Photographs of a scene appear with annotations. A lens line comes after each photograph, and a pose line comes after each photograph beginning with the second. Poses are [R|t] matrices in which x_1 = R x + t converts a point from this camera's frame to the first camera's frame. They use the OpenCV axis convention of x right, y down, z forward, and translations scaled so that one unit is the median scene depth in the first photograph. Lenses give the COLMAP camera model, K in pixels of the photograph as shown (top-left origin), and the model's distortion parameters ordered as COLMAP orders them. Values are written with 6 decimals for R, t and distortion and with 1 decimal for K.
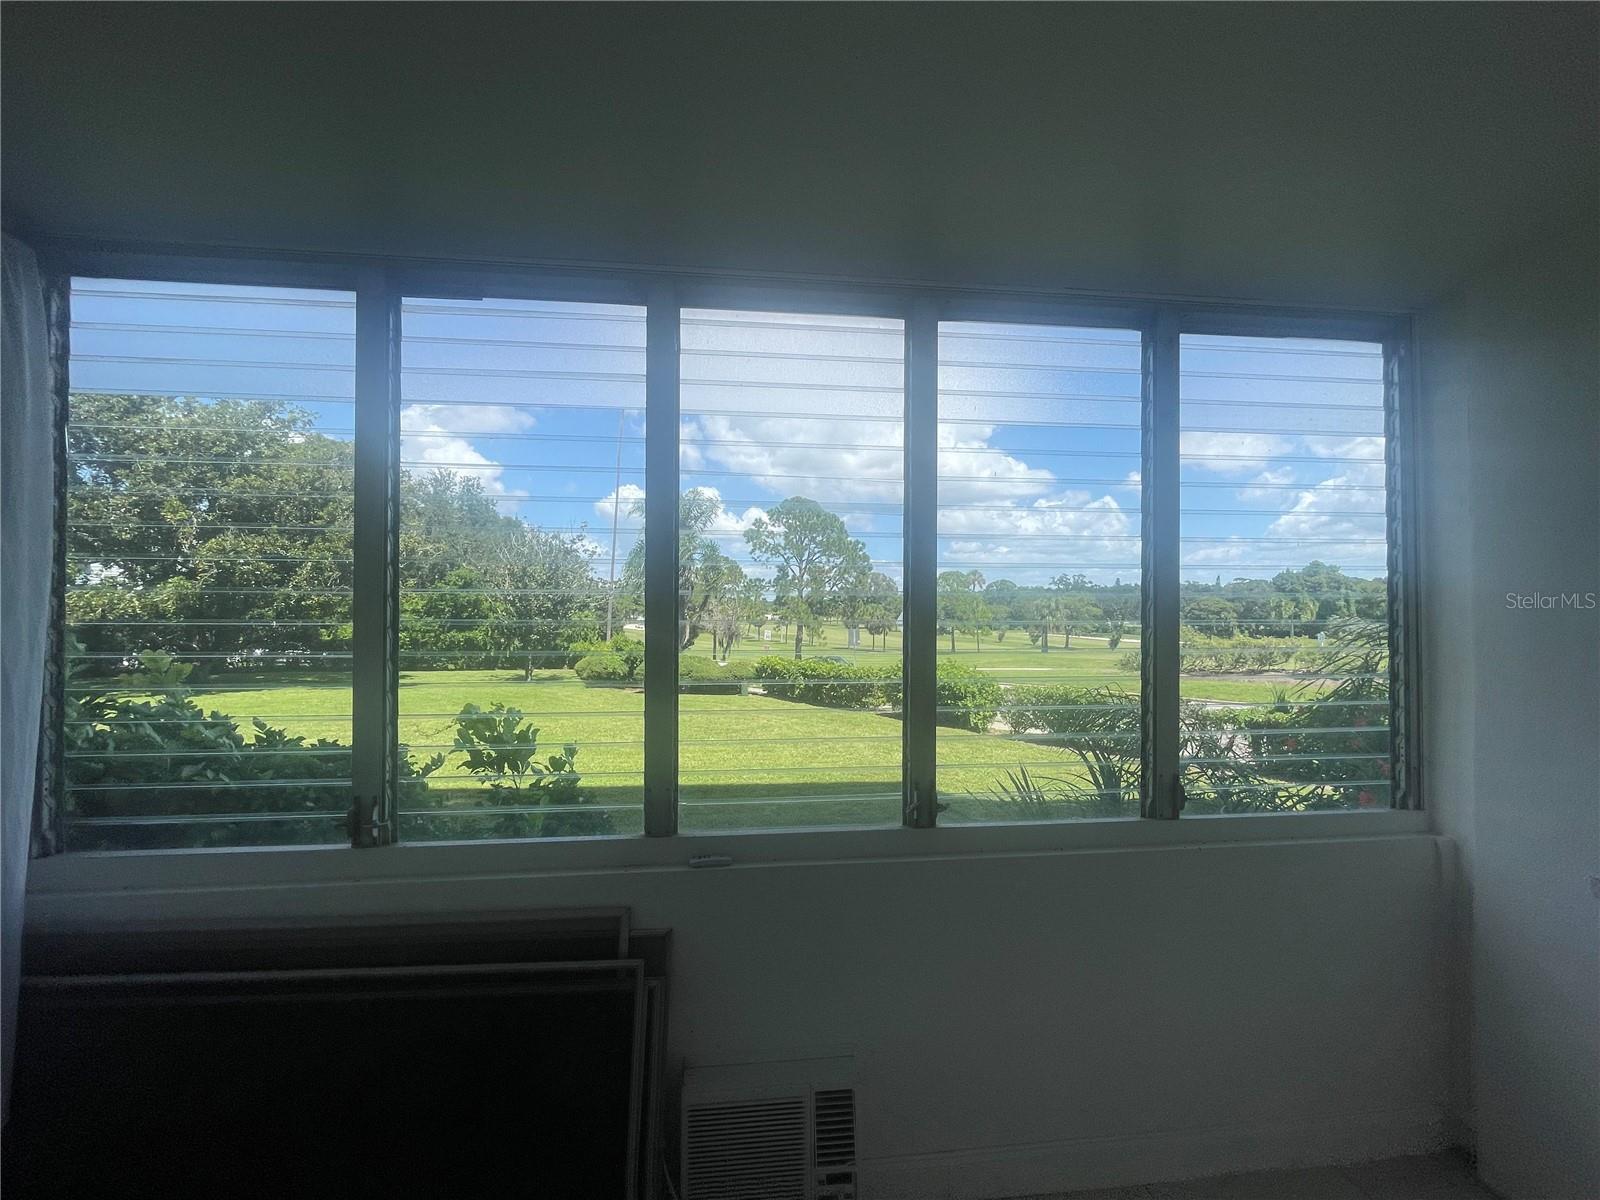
lens RADIAL K [[653.7, 0, 800.0], [0, 653.7, 600.0], [0, 0, 1]] dist [0.002997, 0.000201]
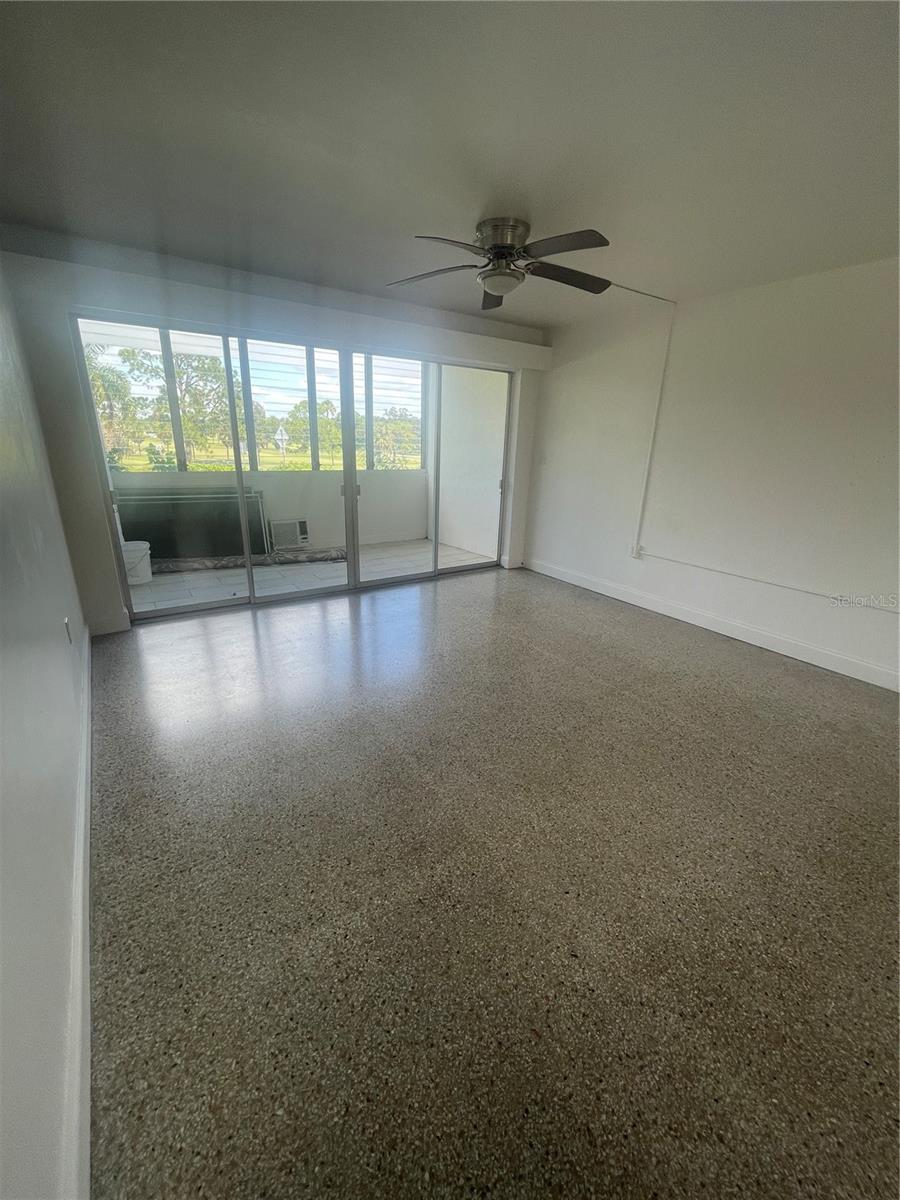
lens RADIAL K [[490.3, 0, 450.0], [0, 490.3, 600.0], [0, 0, 1]] dist [0.002997, 0.000201]
pose [[0.881685, -0.124693, 0.455065, -0.021910], [-0.035326, 0.944297, 0.327192, 0.001901], [-0.470515, -0.304556, 0.828167, -0.083832]]
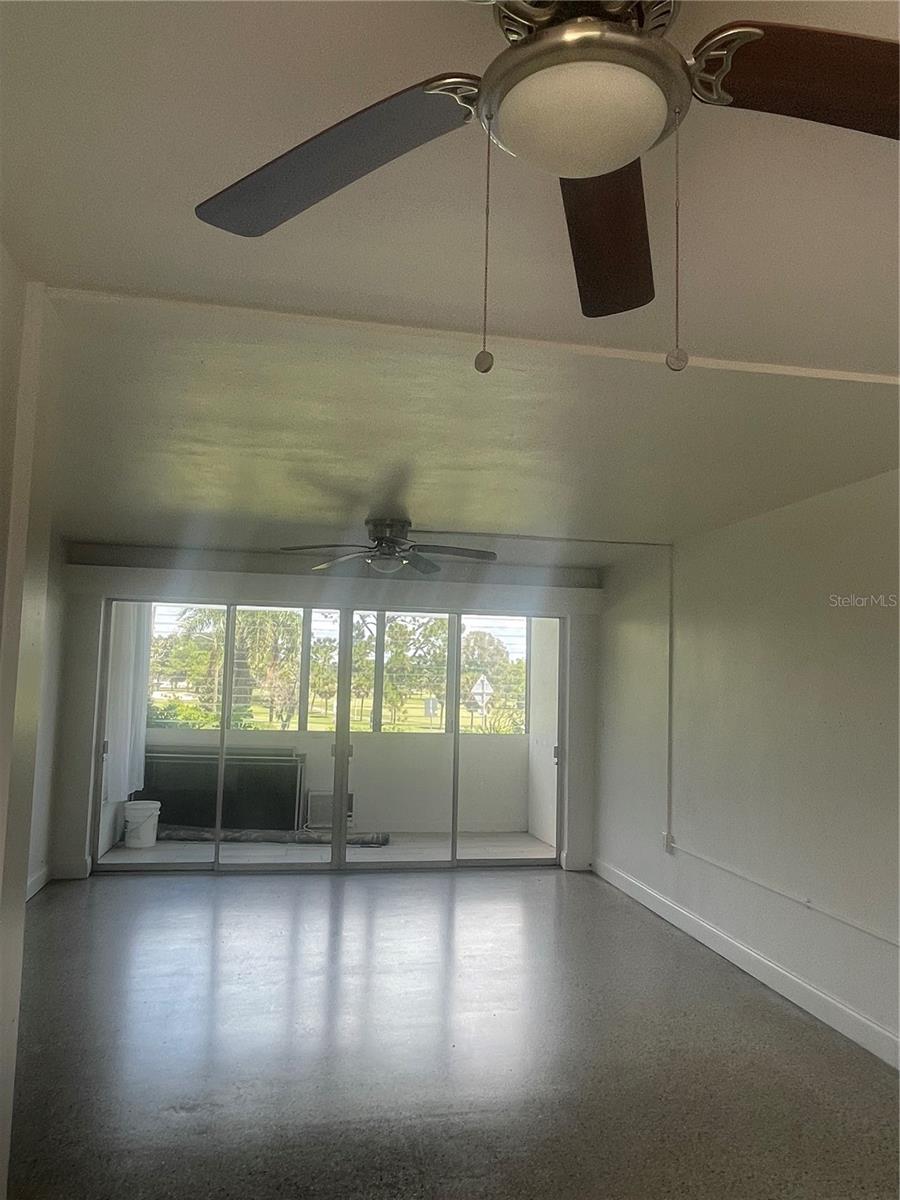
lens RADIAL K [[879.0, 0, 450.0], [0, 879.0, 600.0], [0, 0, 1]] dist [0.025808, 0.000770]
pose [[0.996796, 0.030201, 0.074058, 0.007203], [-0.024577, 0.996827, -0.075713, -0.000645], [-0.076110, 0.073651, 0.994376, -0.132478]]
